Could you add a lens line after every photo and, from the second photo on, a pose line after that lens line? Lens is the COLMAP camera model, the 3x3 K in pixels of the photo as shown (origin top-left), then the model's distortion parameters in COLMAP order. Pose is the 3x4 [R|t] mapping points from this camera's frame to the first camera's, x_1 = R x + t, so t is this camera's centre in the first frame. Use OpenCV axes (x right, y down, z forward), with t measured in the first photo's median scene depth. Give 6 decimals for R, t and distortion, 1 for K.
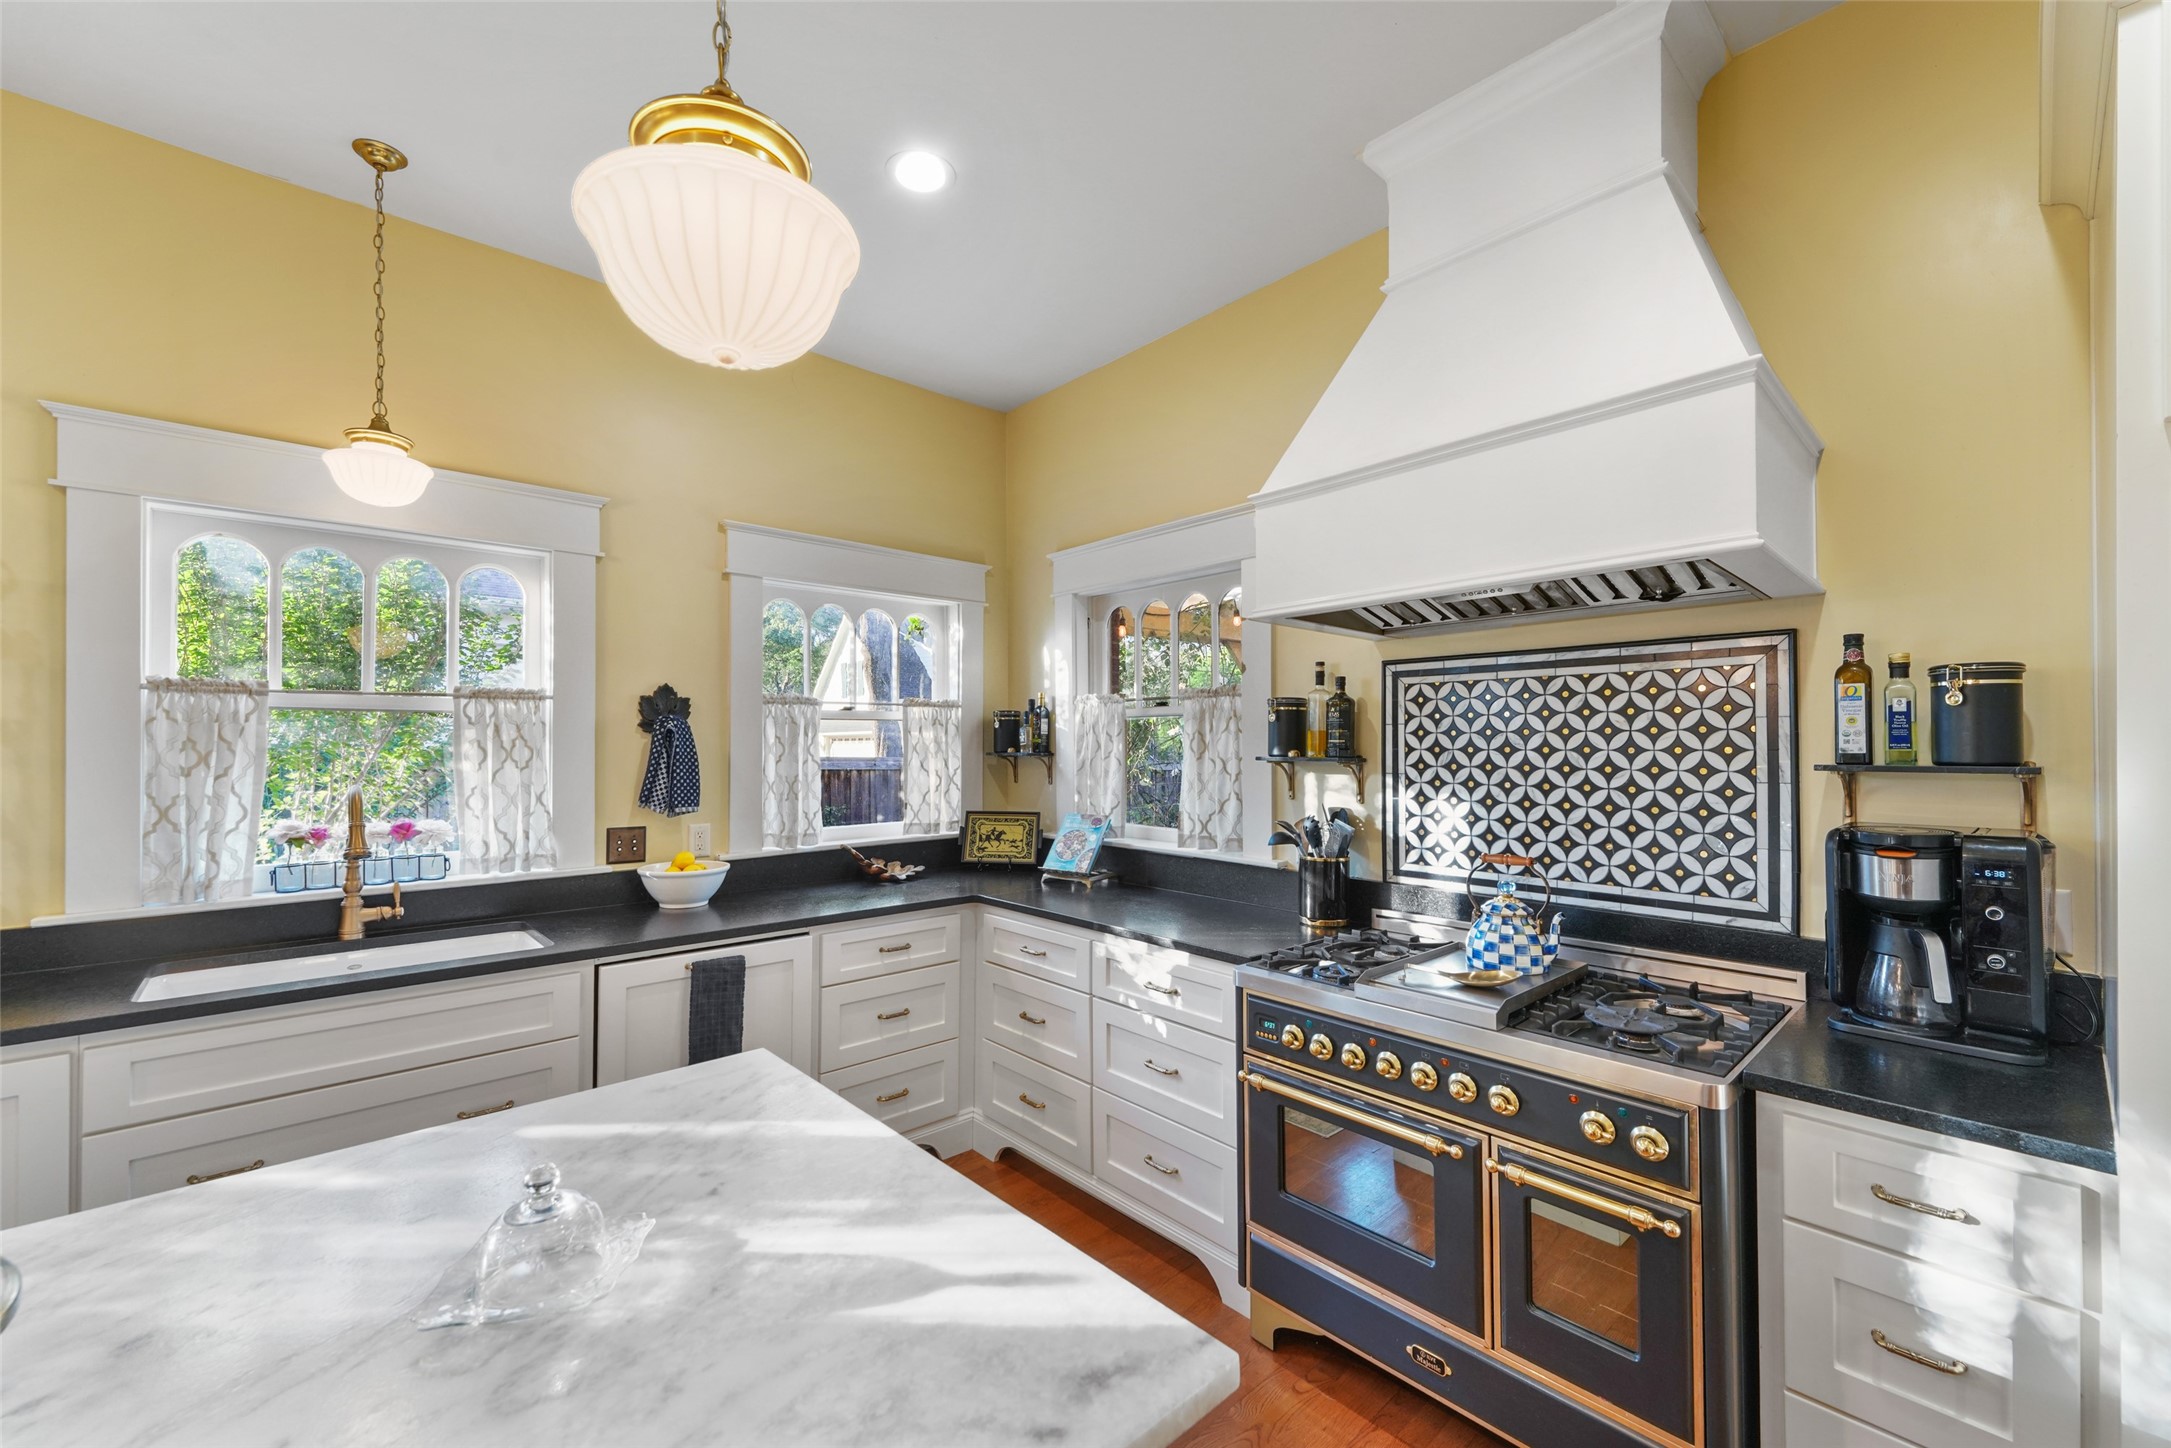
lens RADIAL K [[858.2, 0, 1076.3], [0, 858.2, 733.6], [0, 0, 1]] dist [0.003827, -0.000786]
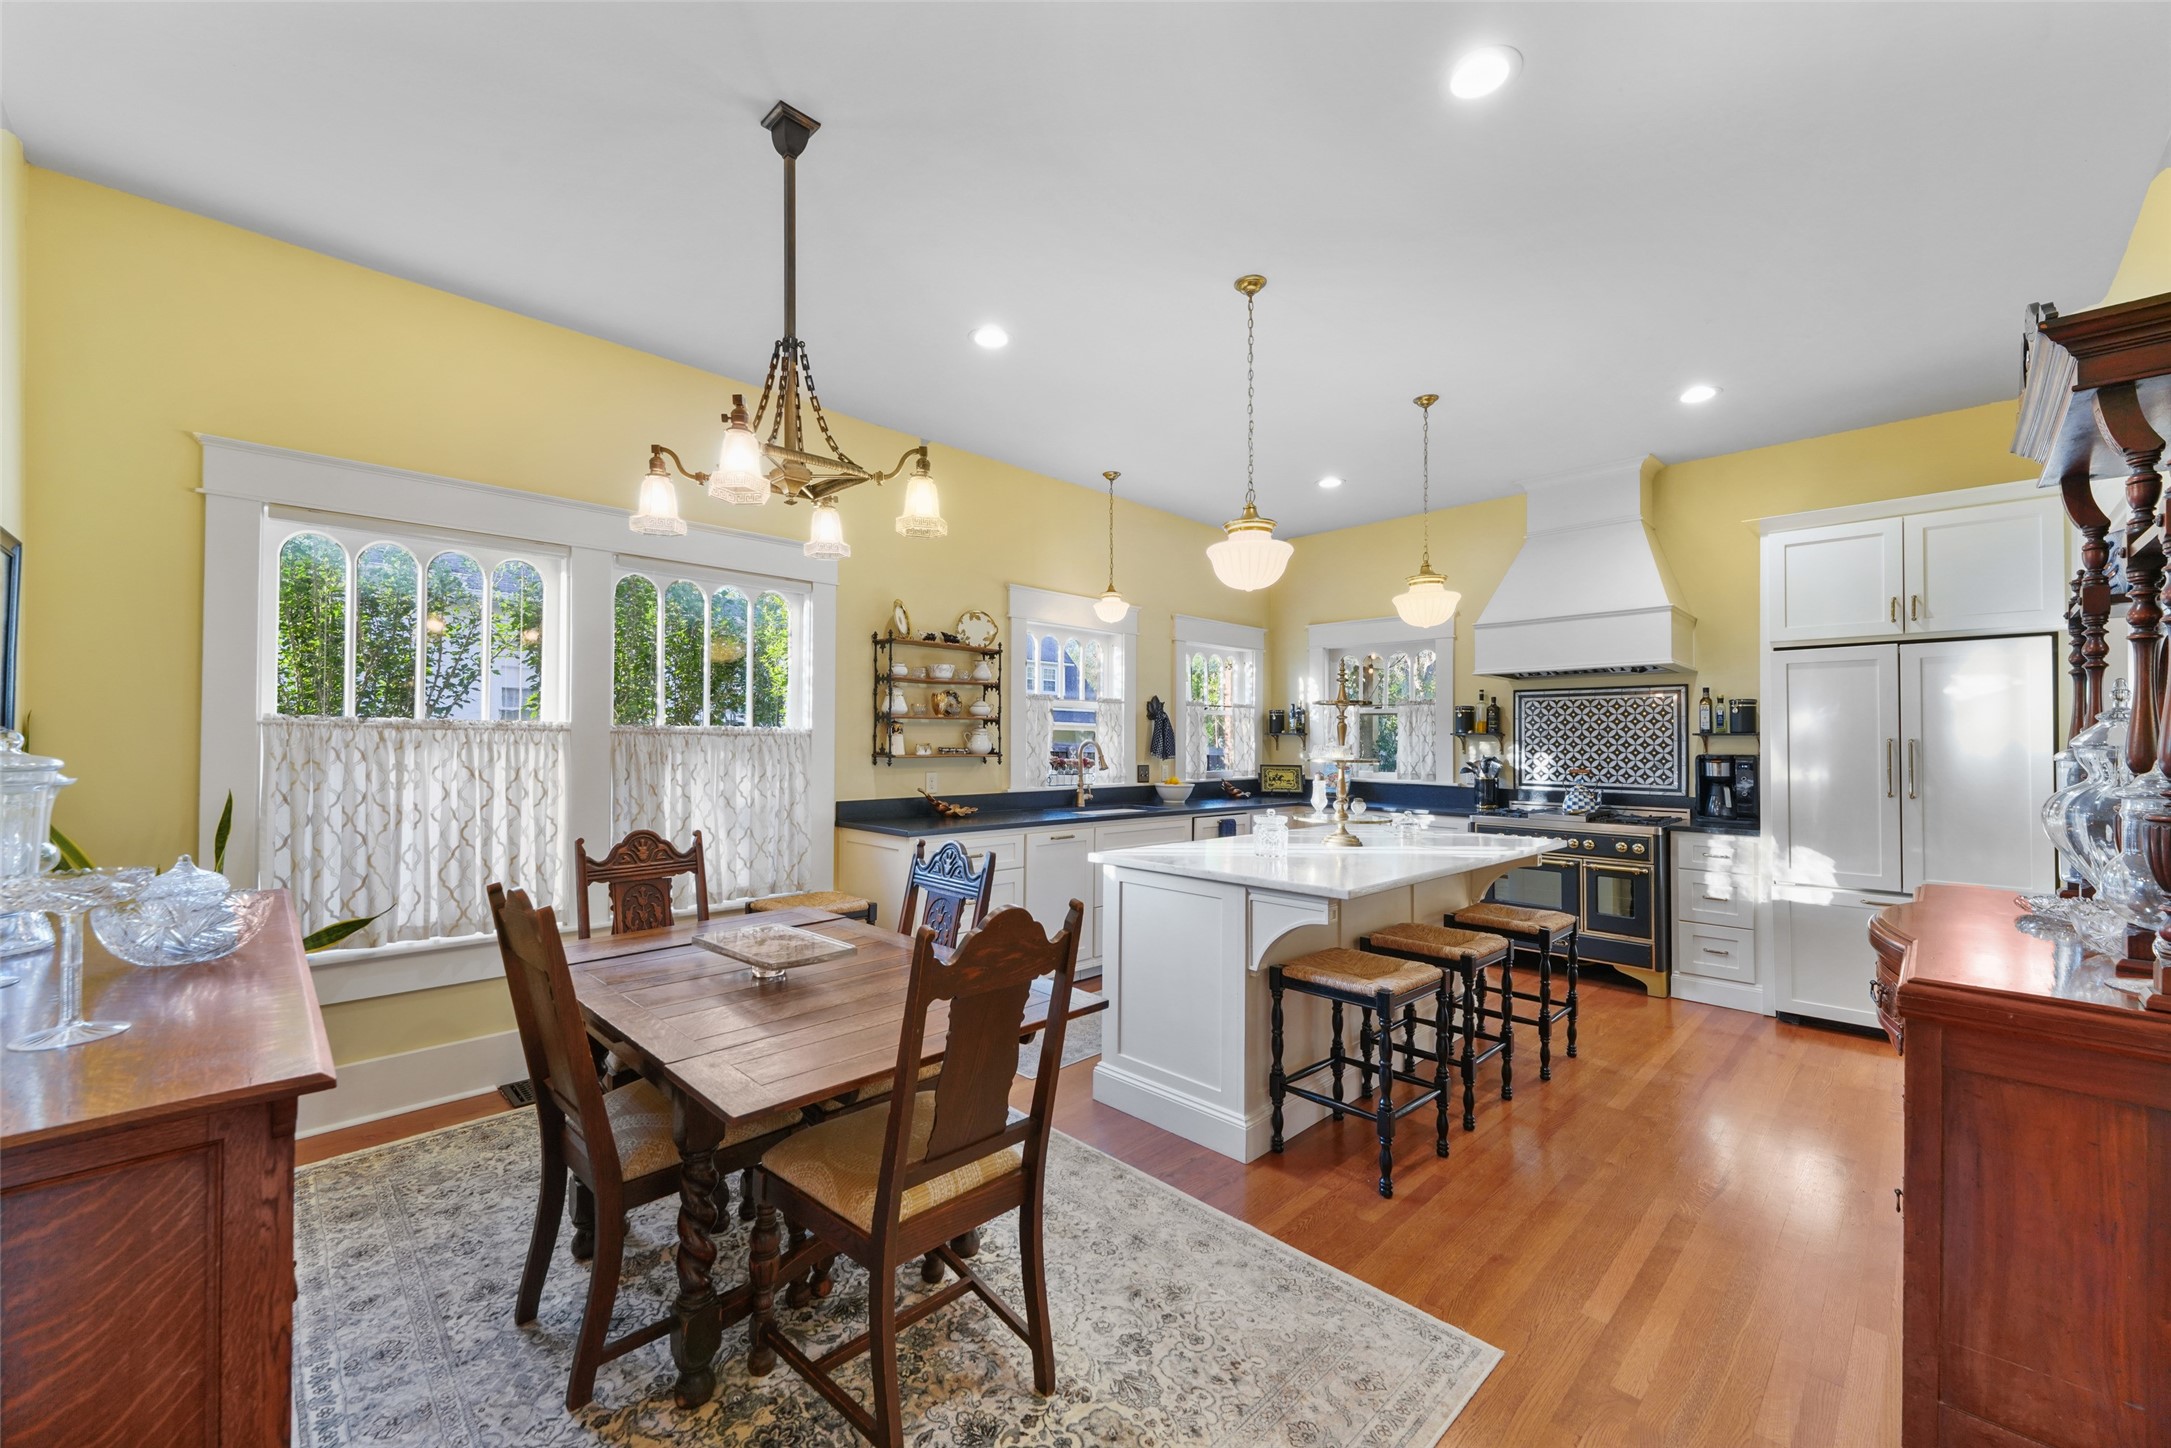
lens RADIAL K [[858.2, 0, 1064.7], [0, 858.2, 723.6], [0, 0, 1]] dist [0.003827, -0.000786]
pose [[0.999271, 0.010486, 0.036709, -0.919698], [-0.010169, 0.999910, -0.008799, 0.034772], [-0.036798, 0.008420, 0.999287, -1.228442]]
